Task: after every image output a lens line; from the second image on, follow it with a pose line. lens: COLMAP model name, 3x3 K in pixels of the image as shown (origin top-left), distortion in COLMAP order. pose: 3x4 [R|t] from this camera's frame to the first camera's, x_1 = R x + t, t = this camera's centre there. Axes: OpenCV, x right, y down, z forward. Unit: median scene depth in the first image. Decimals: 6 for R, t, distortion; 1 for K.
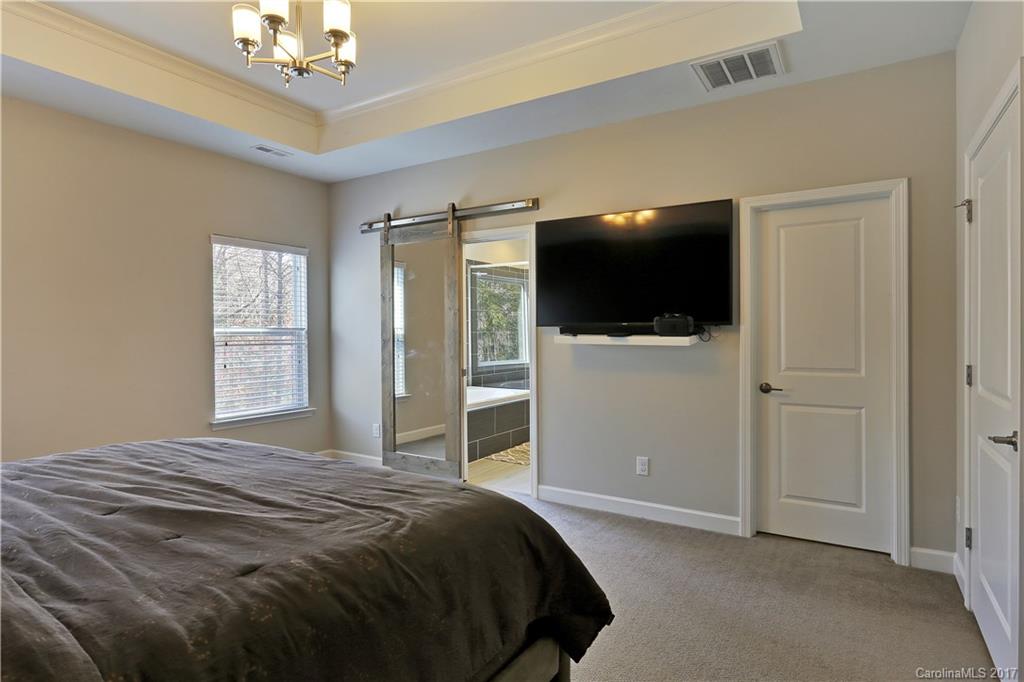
lens RADIAL K [[555.0, 0, 514.3], [0, 555.0, 339.3], [0, 0, 1]] dist [-0.000245, -0.000002]
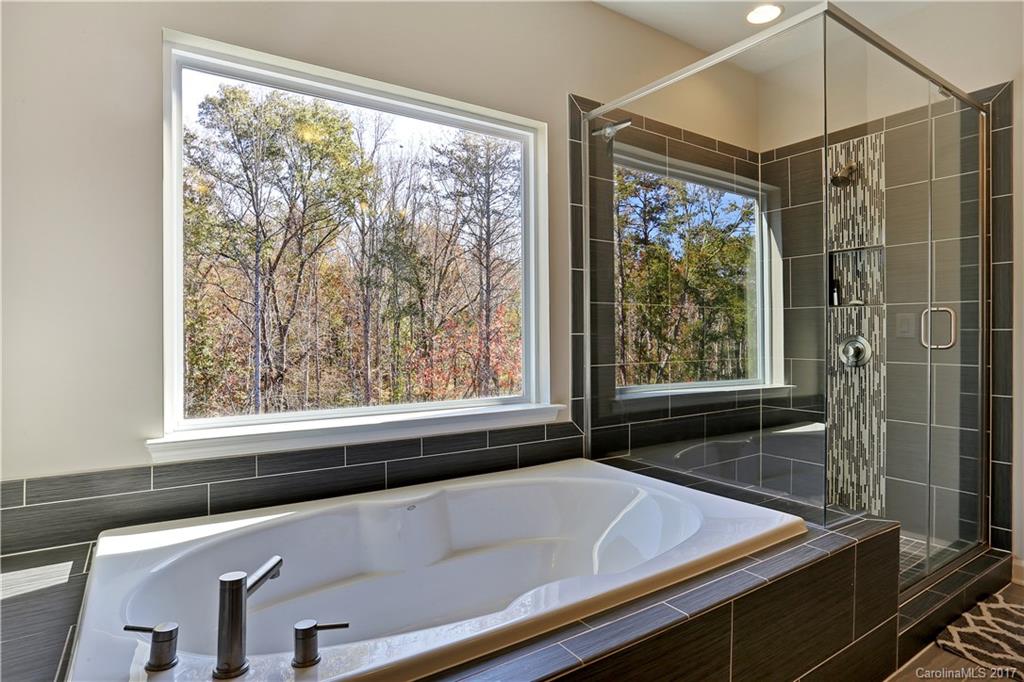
lens RADIAL K [[555.0, 0, 512.6], [0, 555.0, 342.5], [0, 0, 1]] dist [-0.000245, -0.000002]
pose [[0.915862, 0.011283, -0.401334, 0.017924], [-0.011860, 0.999929, 0.001047, 0.011214], [0.401318, 0.003801, 0.915931, 0.607689]]
